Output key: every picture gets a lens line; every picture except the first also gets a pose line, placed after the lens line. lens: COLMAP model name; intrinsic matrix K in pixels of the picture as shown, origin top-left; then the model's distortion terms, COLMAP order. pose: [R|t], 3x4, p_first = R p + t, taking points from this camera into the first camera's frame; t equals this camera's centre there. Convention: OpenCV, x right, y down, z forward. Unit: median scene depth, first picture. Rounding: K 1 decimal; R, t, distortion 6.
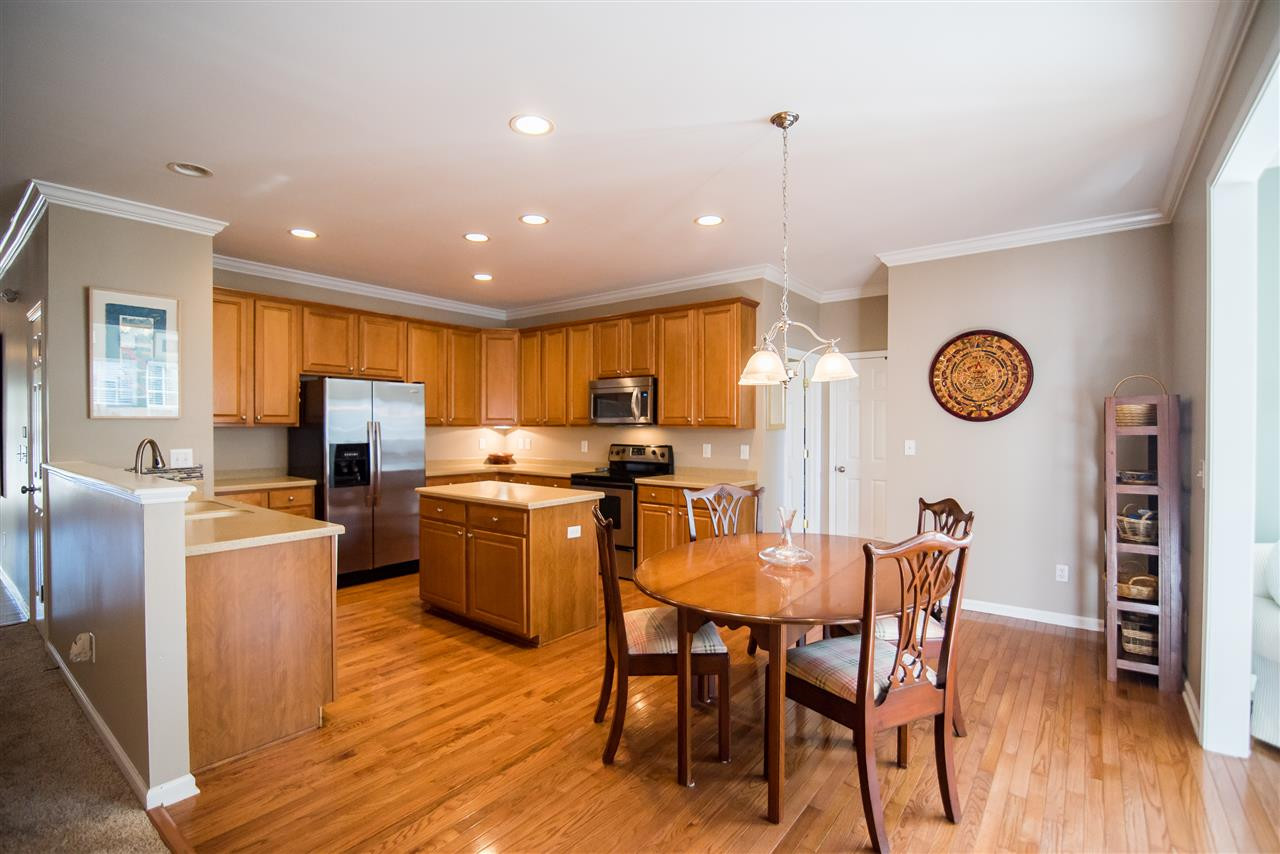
lens RADIAL K [[574.7, 0, 640.0], [0, 574.7, 427.0], [0, 0, 1]] dist [0.000180, 0.000009]
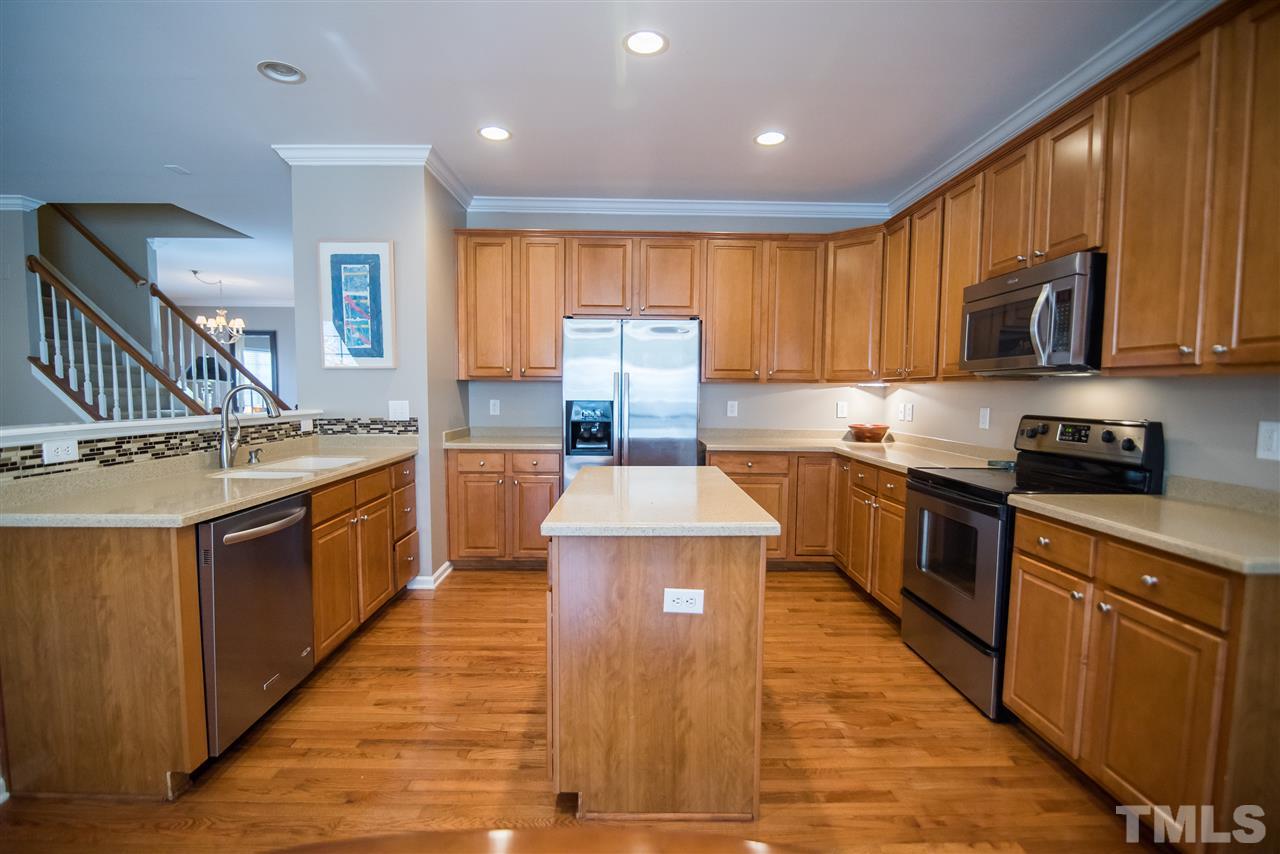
lens RADIAL K [[589.2, 0, 640.0], [0, 589.2, 427.0], [0, 0, 1]] dist [-0.018629, -0.000018]
pose [[0.628230, 0.049472, -0.776453, 0.156725], [-0.008414, 0.998350, 0.056802, 0.017239], [0.777982, -0.029152, 0.627610, 0.517261]]
